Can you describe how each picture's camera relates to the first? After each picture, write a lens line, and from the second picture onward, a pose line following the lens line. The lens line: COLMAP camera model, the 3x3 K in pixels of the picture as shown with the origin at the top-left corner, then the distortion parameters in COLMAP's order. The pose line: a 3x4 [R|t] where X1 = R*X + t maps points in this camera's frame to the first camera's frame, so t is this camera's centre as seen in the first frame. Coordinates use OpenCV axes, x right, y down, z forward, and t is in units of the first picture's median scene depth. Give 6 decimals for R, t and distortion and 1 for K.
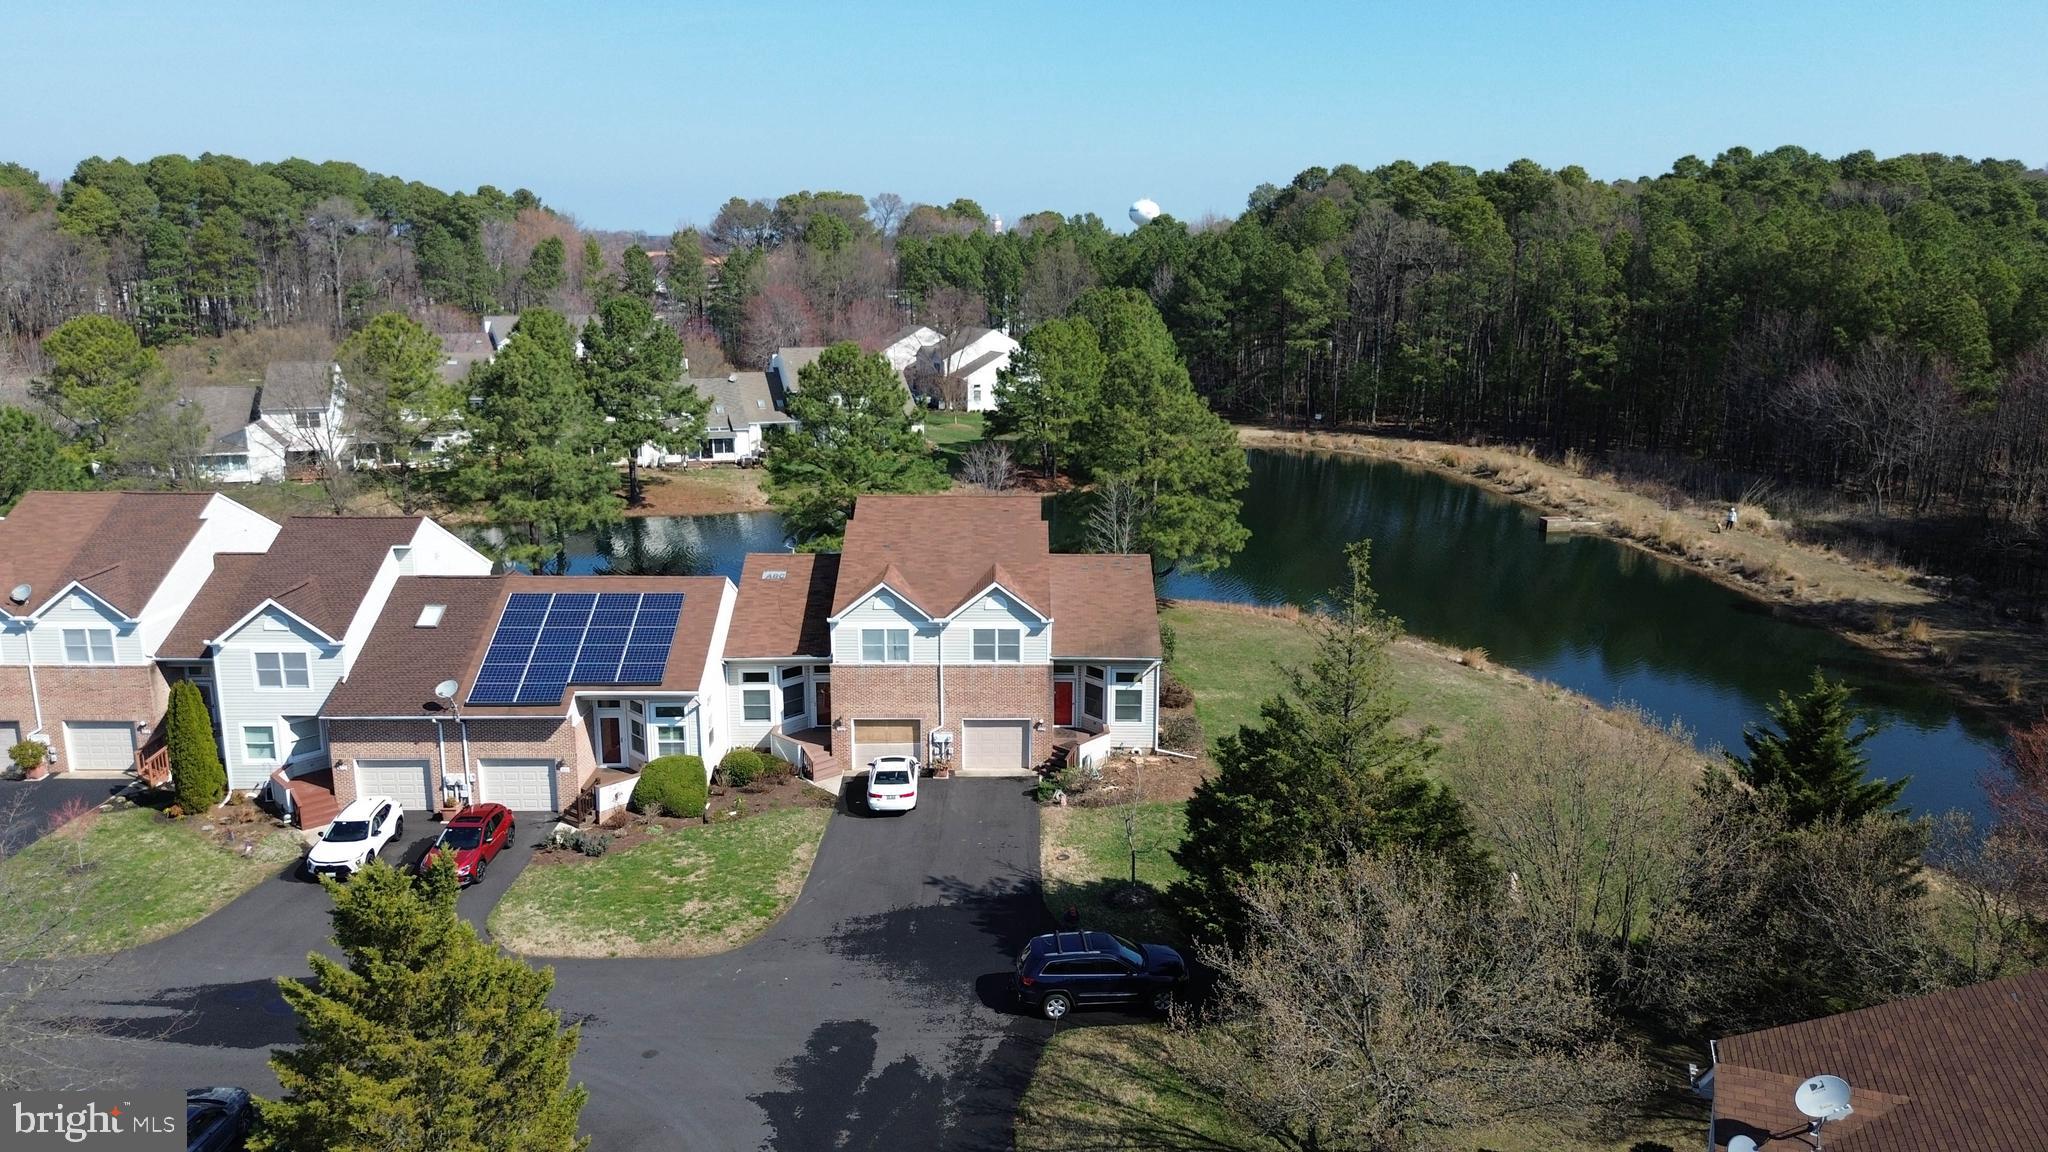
lens RADIAL K [[1439.5, 0, 1013.7], [0, 1439.5, 575.1], [0, 0, 1]] dist [0.083862, -0.090376]
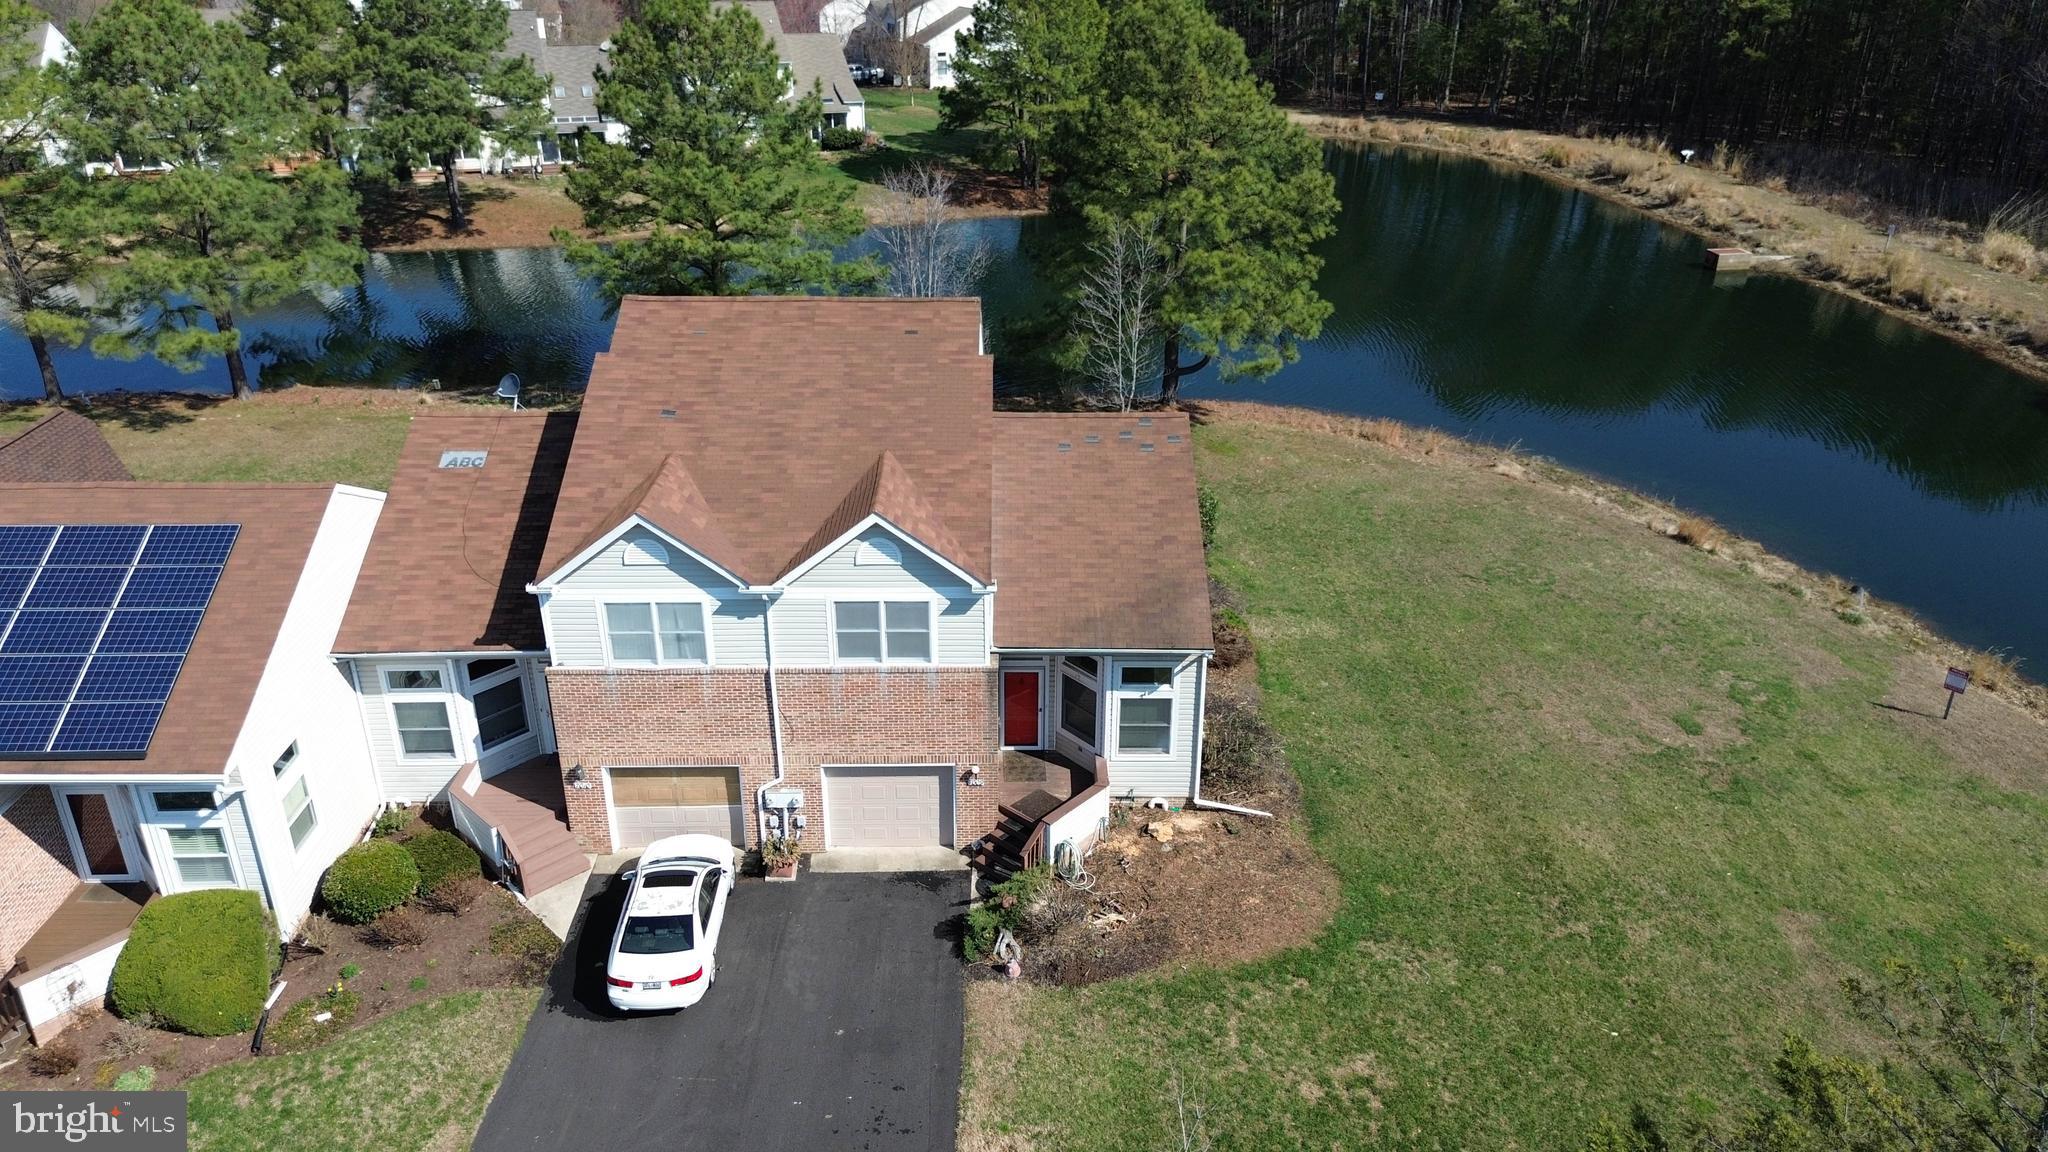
lens RADIAL K [[1445.1, 0, 1013.1], [0, 1445.1, 581.0], [0, 0, 1]] dist [0.069042, -0.062333]
pose [[0.999990, -0.002736, 0.003438, 0.029953], [0.001922, 0.976015, 0.217697, -0.073220], [-0.003951, -0.217688, 0.976010, 0.496852]]
